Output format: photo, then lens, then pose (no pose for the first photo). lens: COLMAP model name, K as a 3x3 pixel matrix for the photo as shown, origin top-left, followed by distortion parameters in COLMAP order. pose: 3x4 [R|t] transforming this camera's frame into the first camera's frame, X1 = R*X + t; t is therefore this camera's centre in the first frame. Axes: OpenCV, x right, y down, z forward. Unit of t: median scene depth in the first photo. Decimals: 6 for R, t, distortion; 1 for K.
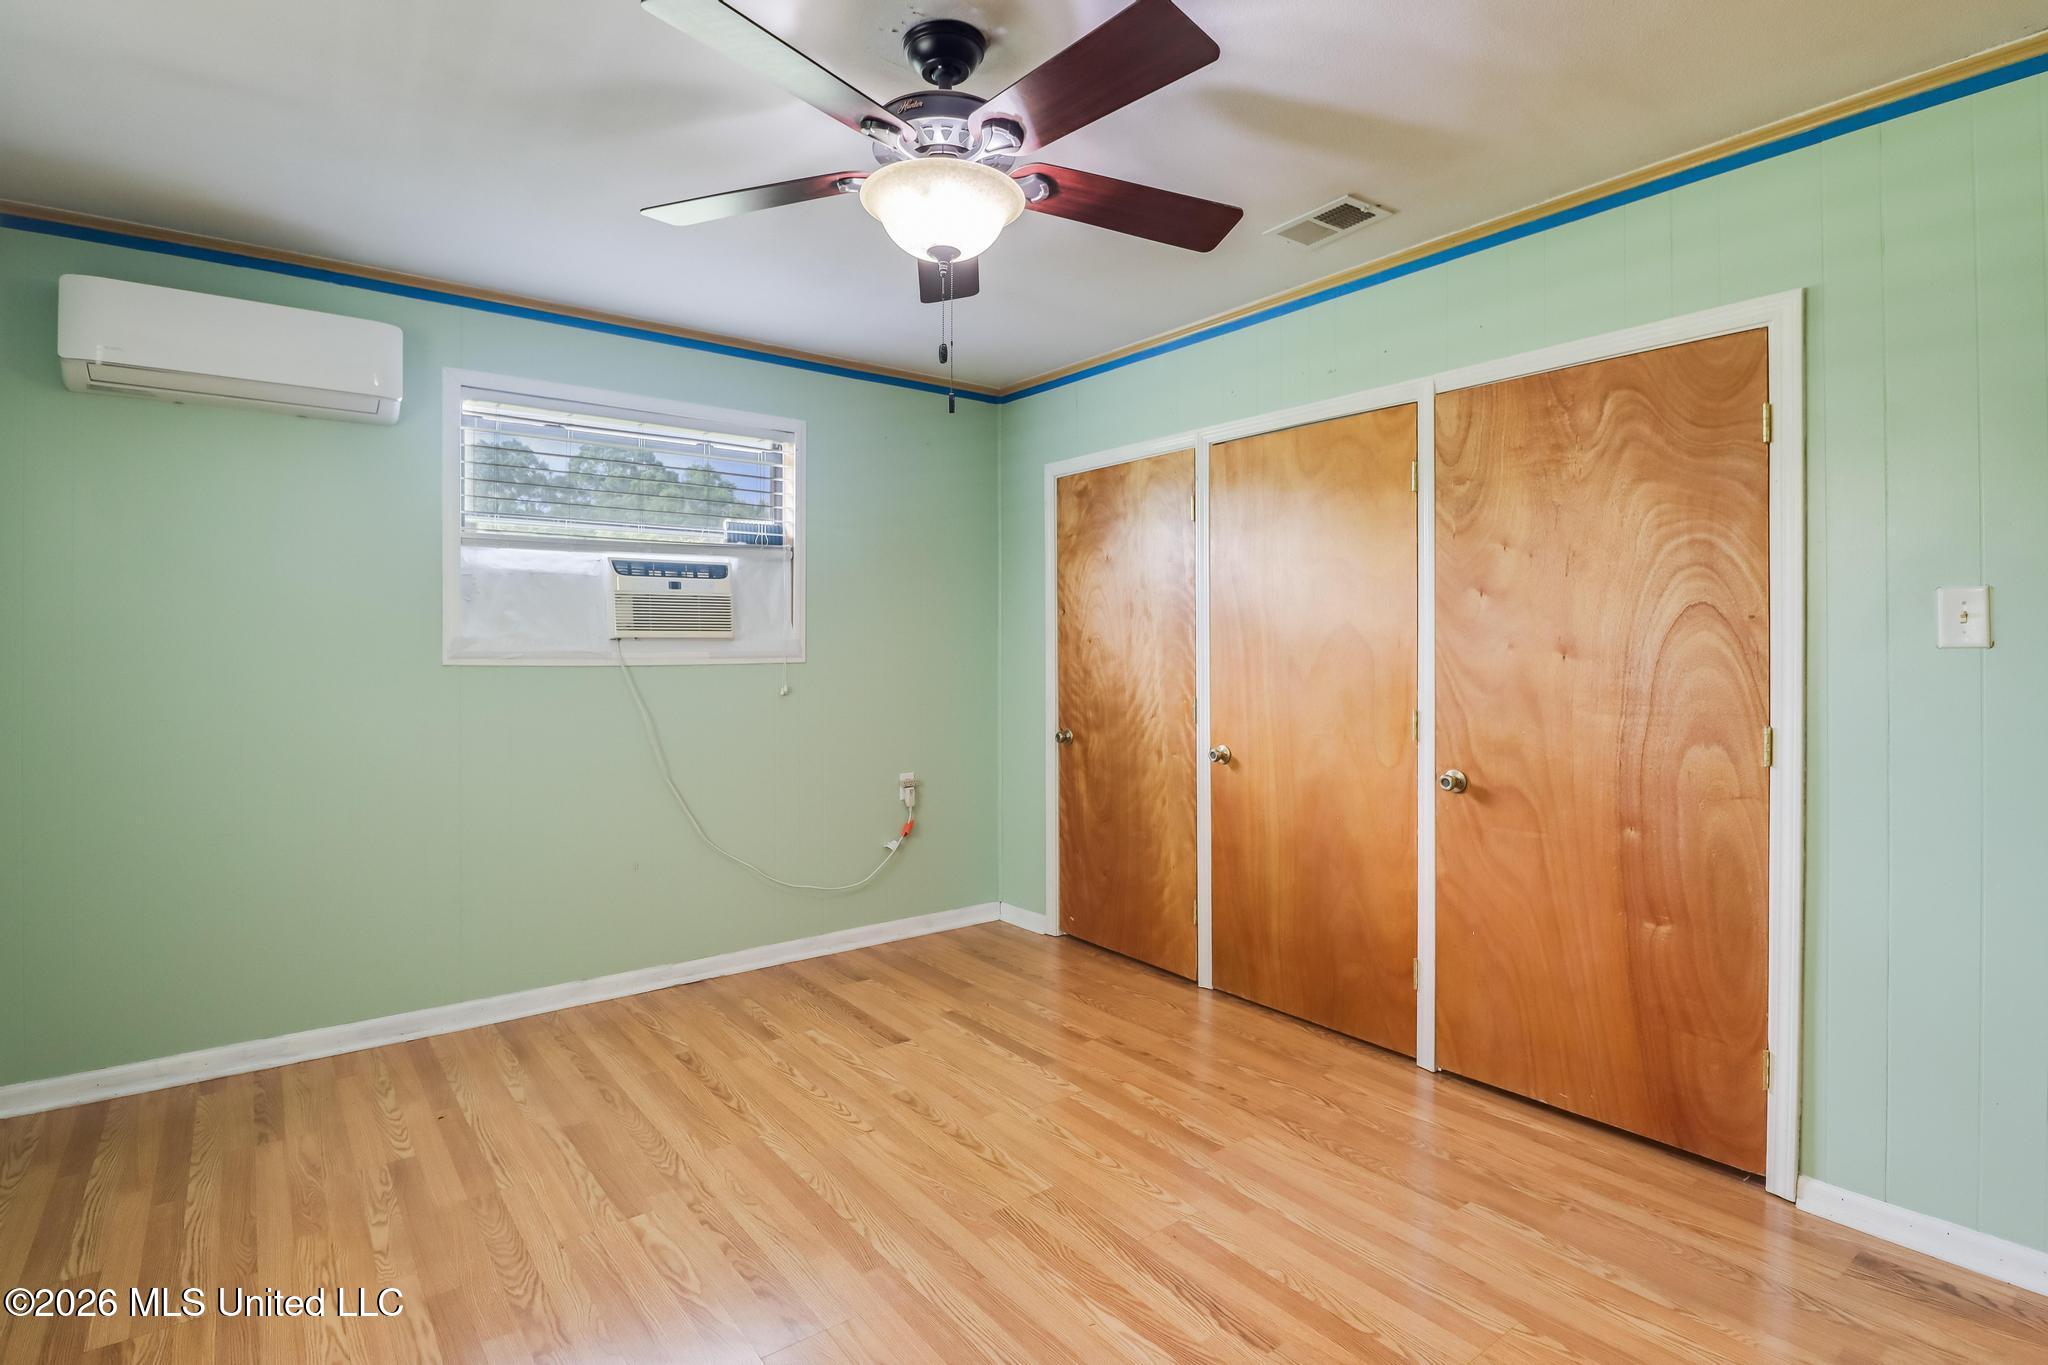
lens RADIAL K [[1011.8, 0, 1026.4], [0, 1011.8, 635.1], [0, 0, 1]] dist [-0.002865, -0.001372]
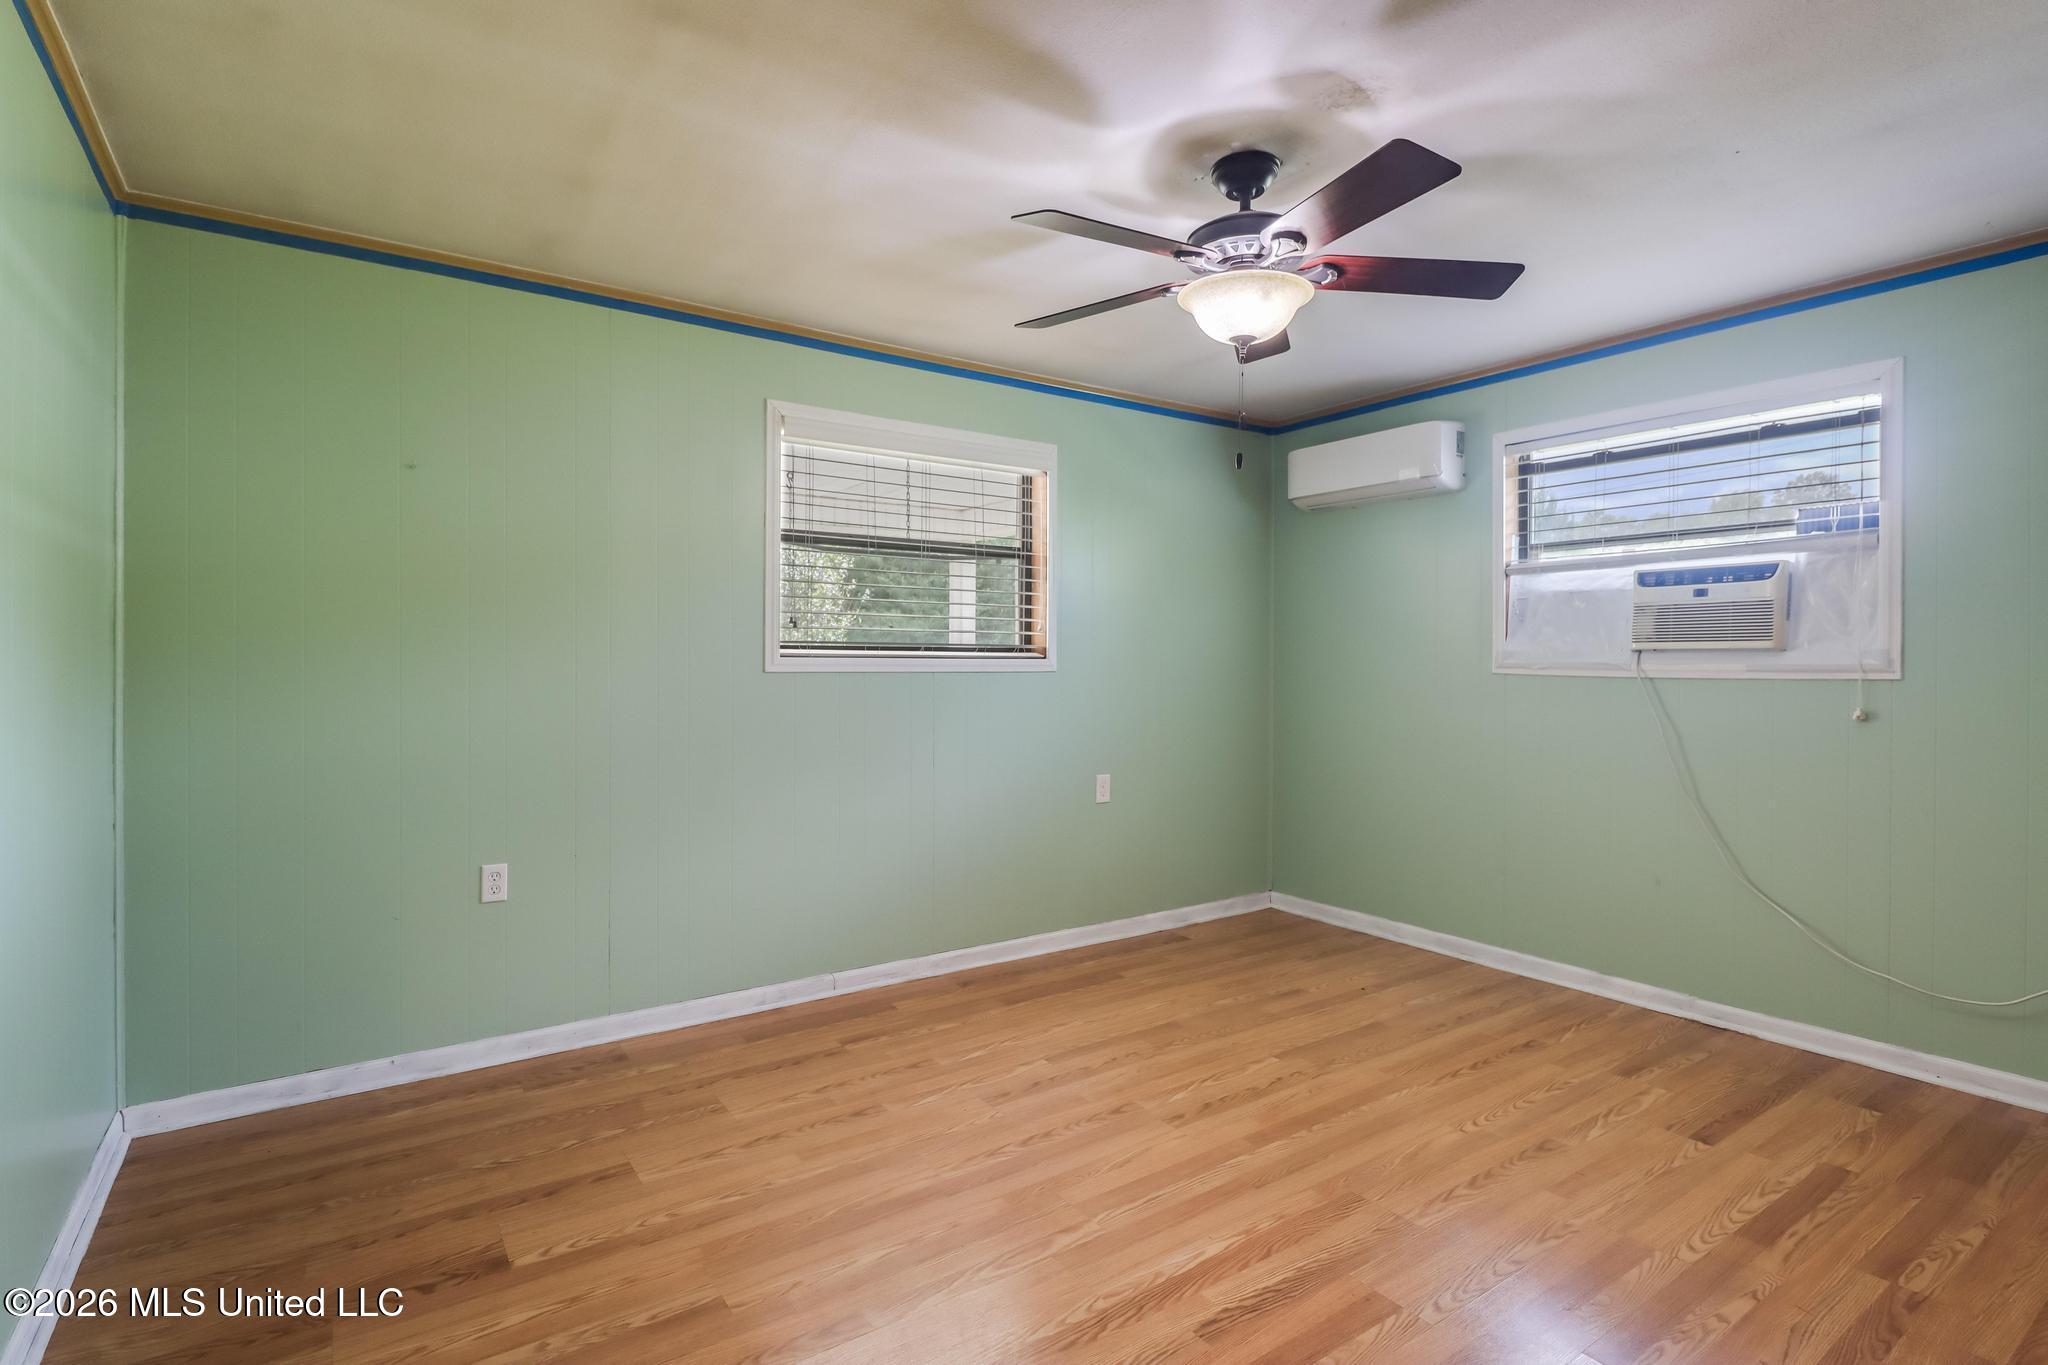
lens RADIAL K [[980.7, 0, 979.1], [0, 980.7, 646.2], [0, 0, 1]] dist [-0.011398, -0.001075]
pose [[-0.078442, -0.013064, -0.996833, 0.731066], [0.007712, 0.999876, -0.013711, 0.008643], [0.996889, -0.008763, -0.078331, 0.498093]]
